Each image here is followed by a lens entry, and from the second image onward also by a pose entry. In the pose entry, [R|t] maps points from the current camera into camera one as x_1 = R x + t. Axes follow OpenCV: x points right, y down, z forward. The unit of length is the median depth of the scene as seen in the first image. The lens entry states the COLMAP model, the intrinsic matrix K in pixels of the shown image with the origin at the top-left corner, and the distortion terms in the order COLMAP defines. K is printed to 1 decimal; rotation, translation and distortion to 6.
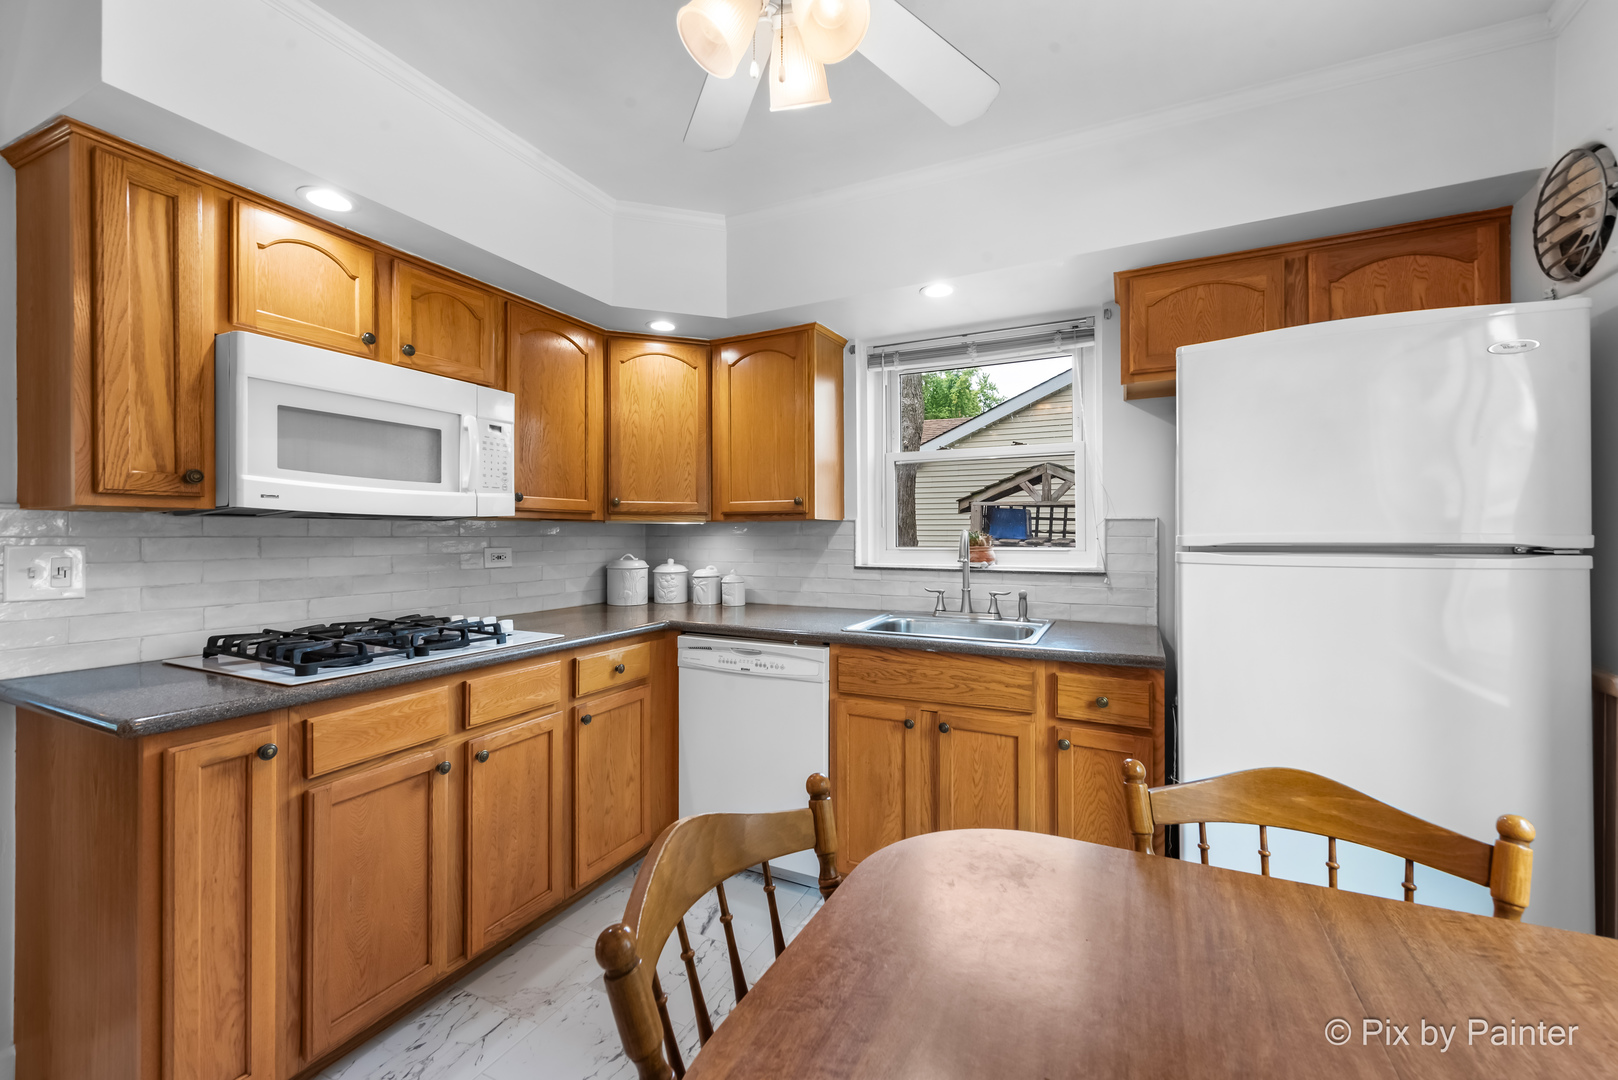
lens RADIAL K [[667.1, 0, 806.8], [0, 667.1, 536.6], [0, 0, 1]] dist [0.010946, -0.000816]
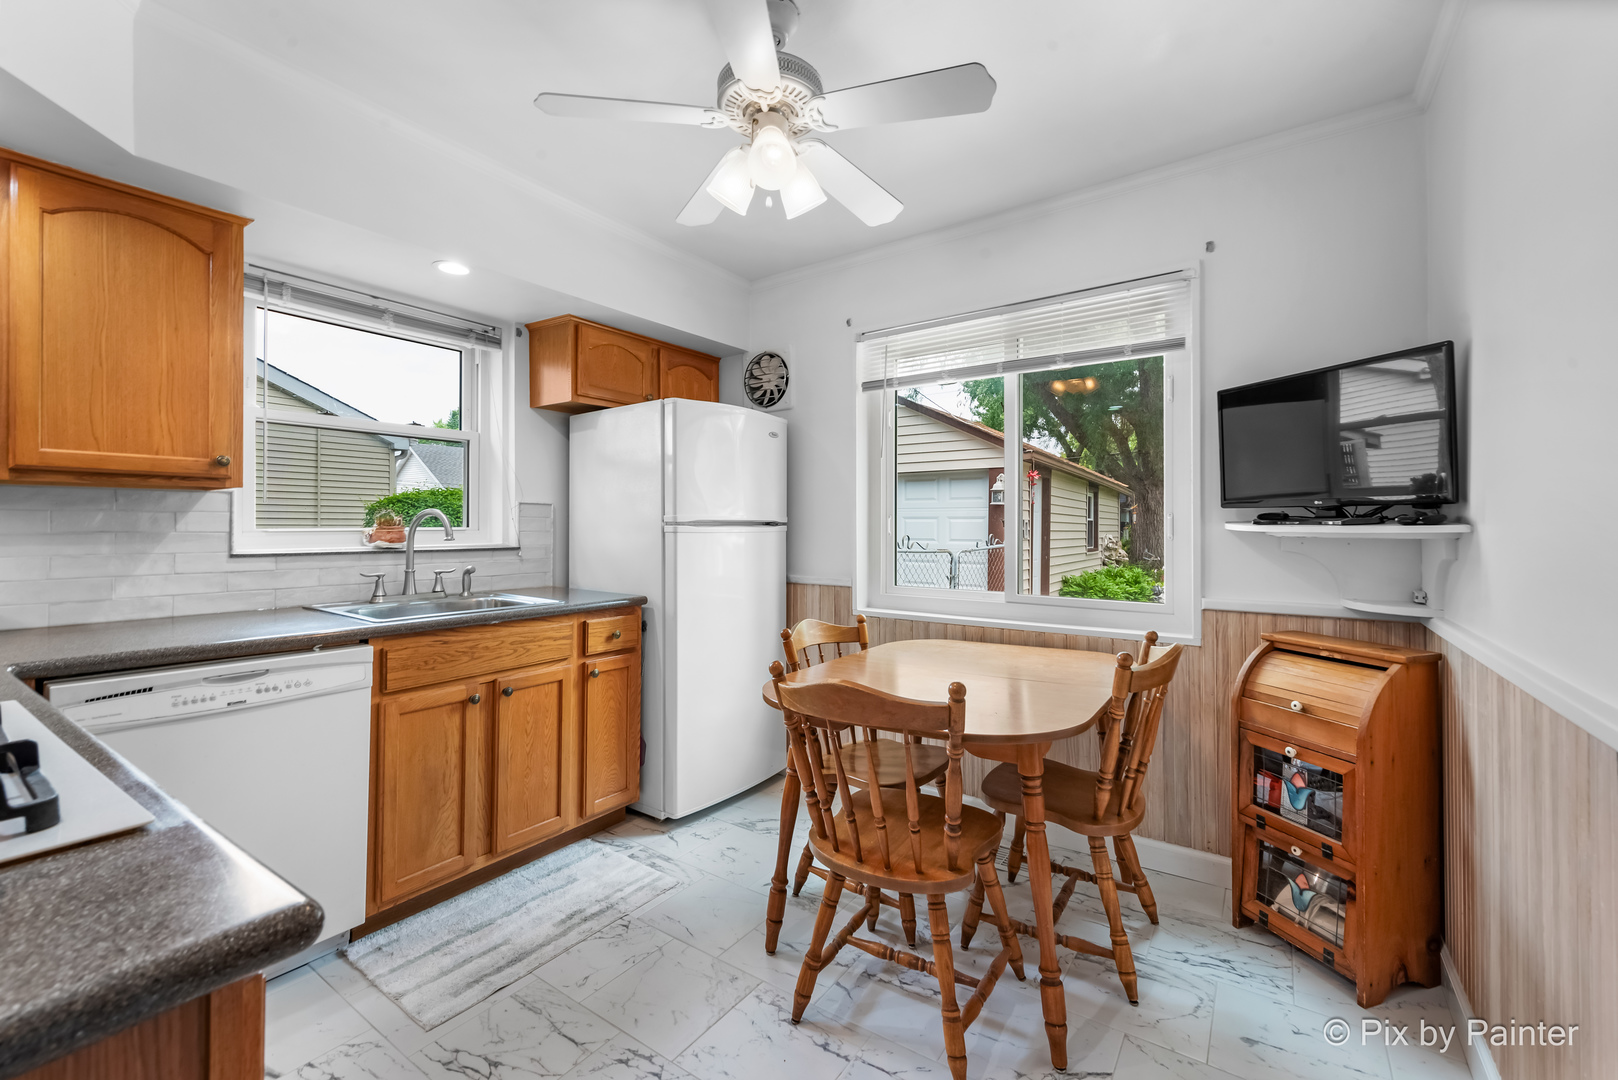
lens RADIAL K [[667.1, 0, 810.4], [0, 667.1, 527.7], [0, 0, 1]] dist [0.010946, -0.000816]
pose [[0.151338, -0.002029, 0.988480, -0.734637], [0.001292, 0.999997, 0.001855, 0.019370], [-0.988481, 0.000996, 0.151340, 0.332408]]
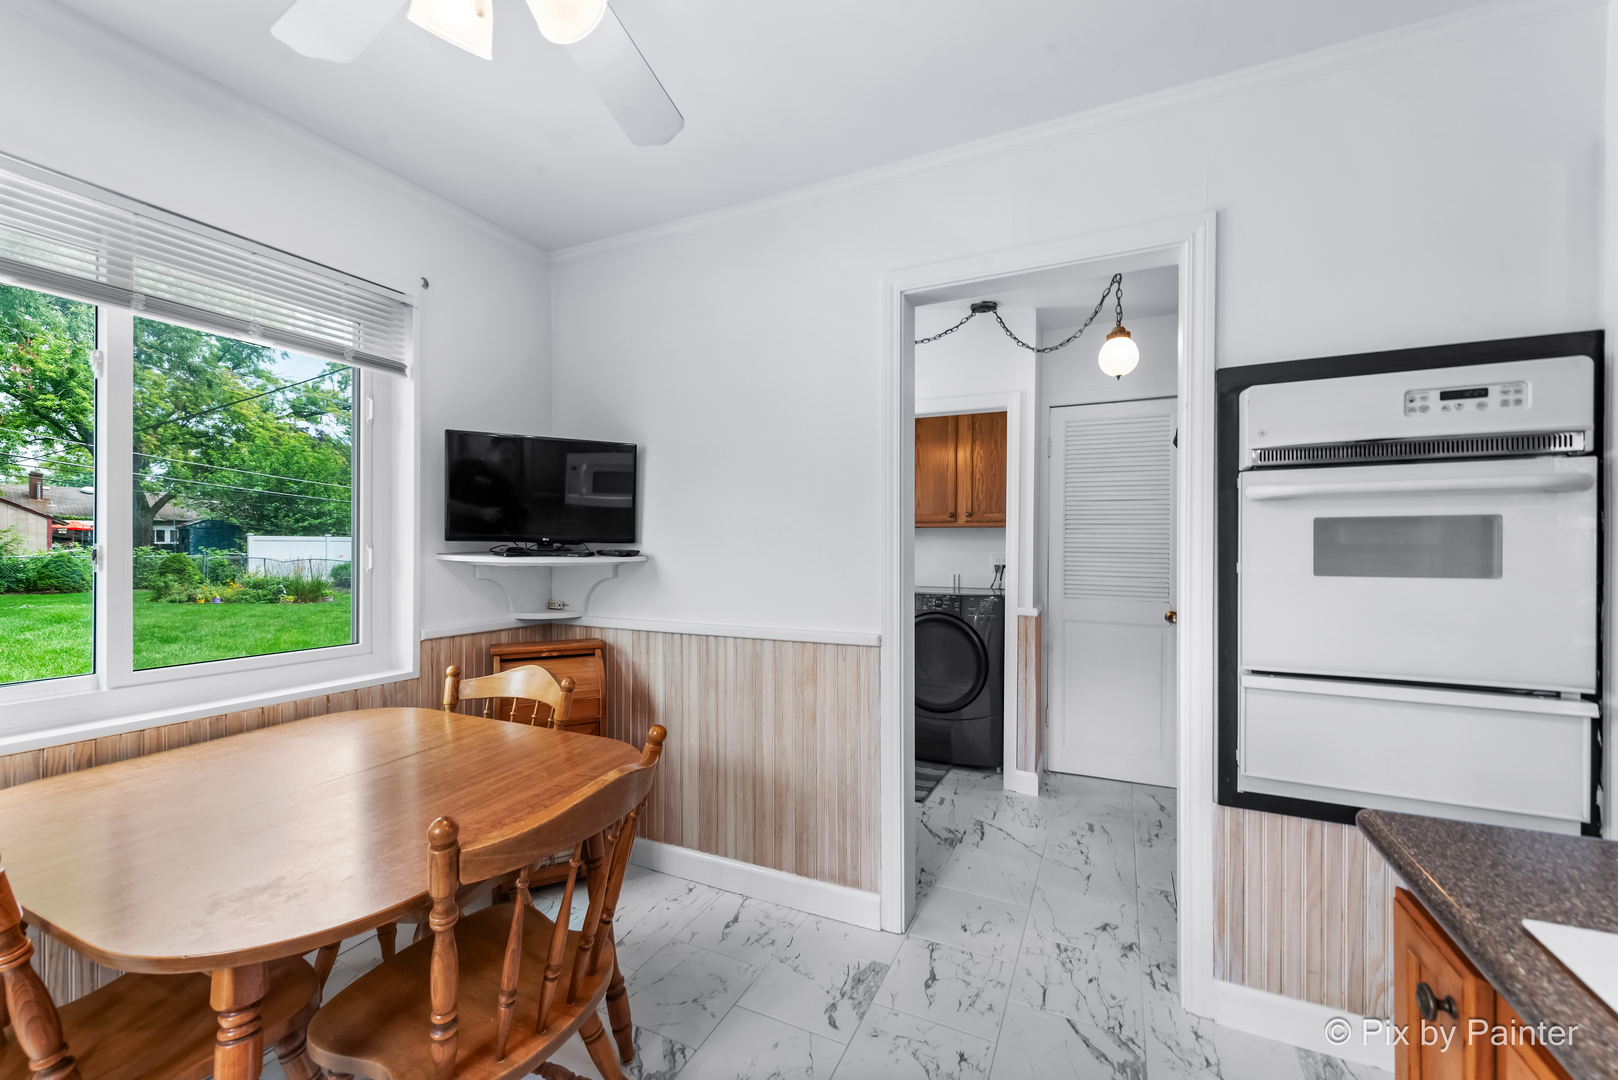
lens RADIAL K [[643.1, 0, 807.4], [0, 643.1, 543.5], [0, 0, 1]] dist [0.003316, 0.000299]
pose [[-0.999550, -0.004664, -0.029626, -0.207033], [-0.004650, 0.999989, -0.000533, -0.004241], [0.029629, -0.000395, -0.999561, 0.890532]]
